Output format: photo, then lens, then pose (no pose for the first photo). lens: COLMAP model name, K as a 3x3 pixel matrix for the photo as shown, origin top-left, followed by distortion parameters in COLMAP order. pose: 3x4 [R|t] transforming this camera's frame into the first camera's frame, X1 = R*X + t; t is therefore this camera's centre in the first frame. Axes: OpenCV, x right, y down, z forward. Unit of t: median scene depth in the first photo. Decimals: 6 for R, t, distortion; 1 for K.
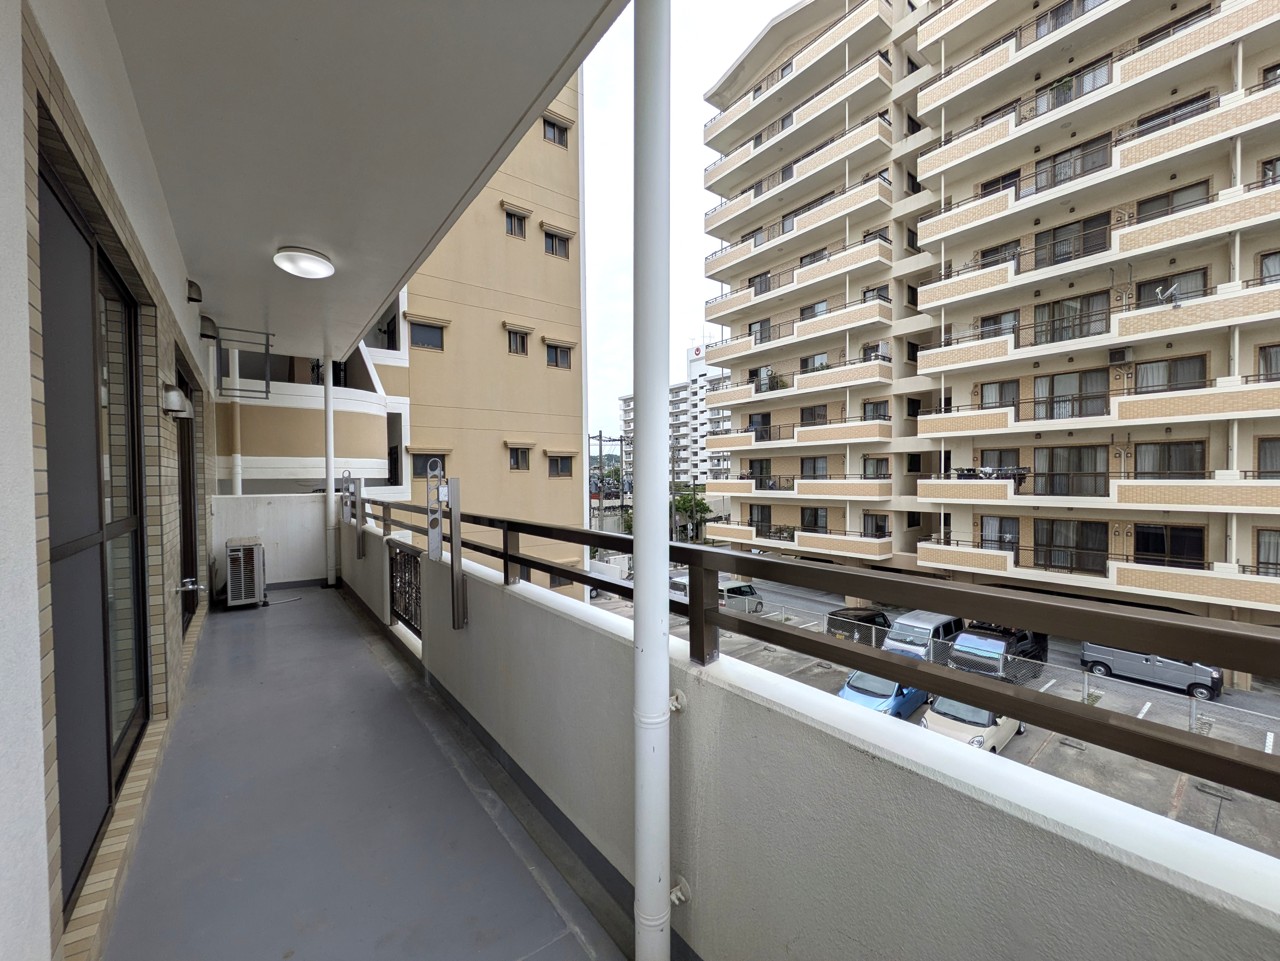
lens RADIAL K [[505.4, 0, 640.7], [0, 505.4, 484.4], [0, 0, 1]] dist [-0.000264, -0.000555]
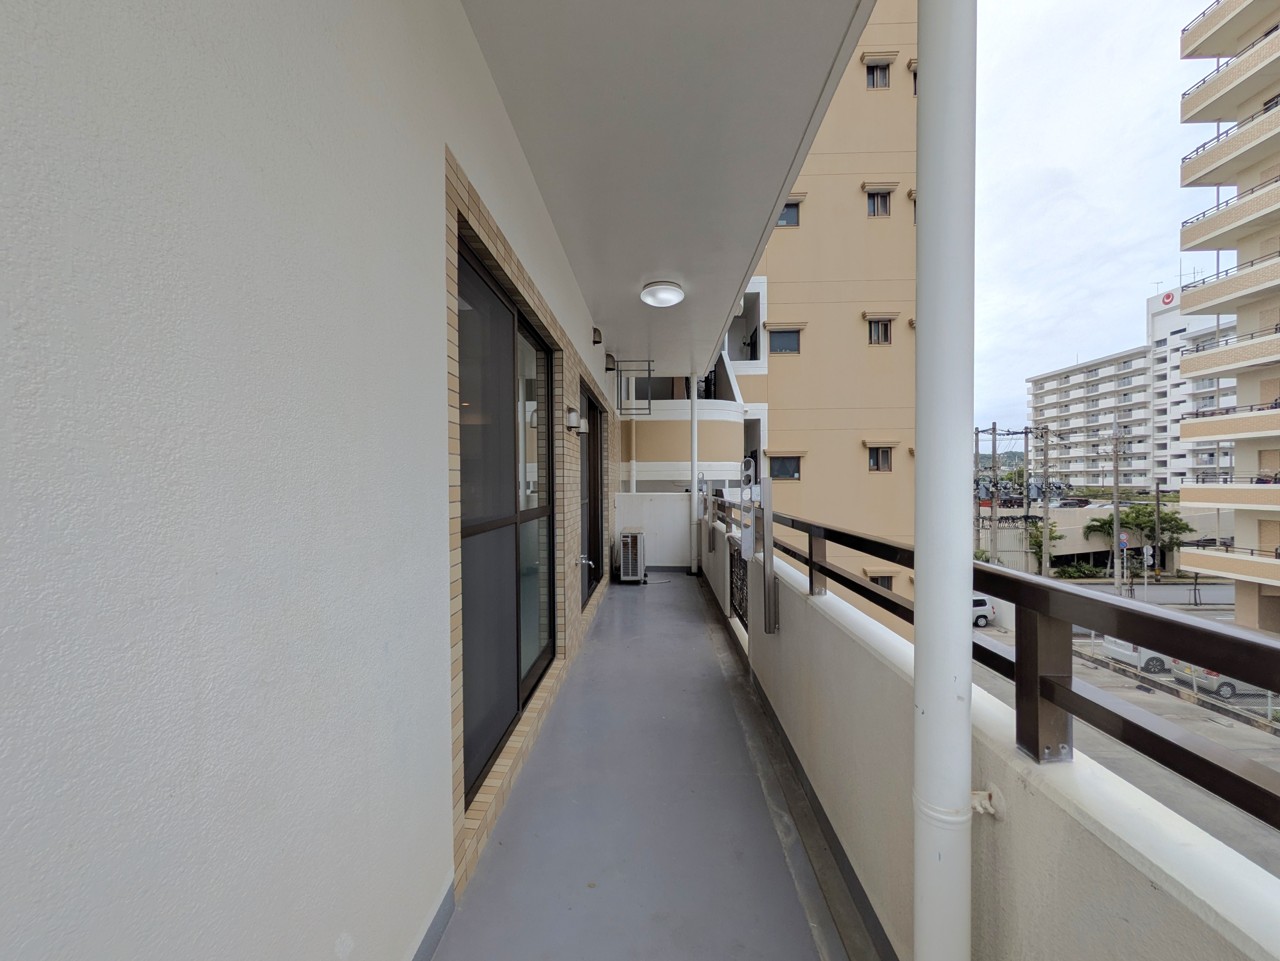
lens RADIAL K [[505.4, 0, 673.5], [0, 505.4, 487.4], [0, 0, 1]] dist [-0.000264, -0.000555]
pose [[0.772611, 0.007796, -0.634832, 0.077887], [-0.010062, 0.999949, 0.000033, 0.005928], [0.634800, 0.006362, 0.772650, 0.093990]]
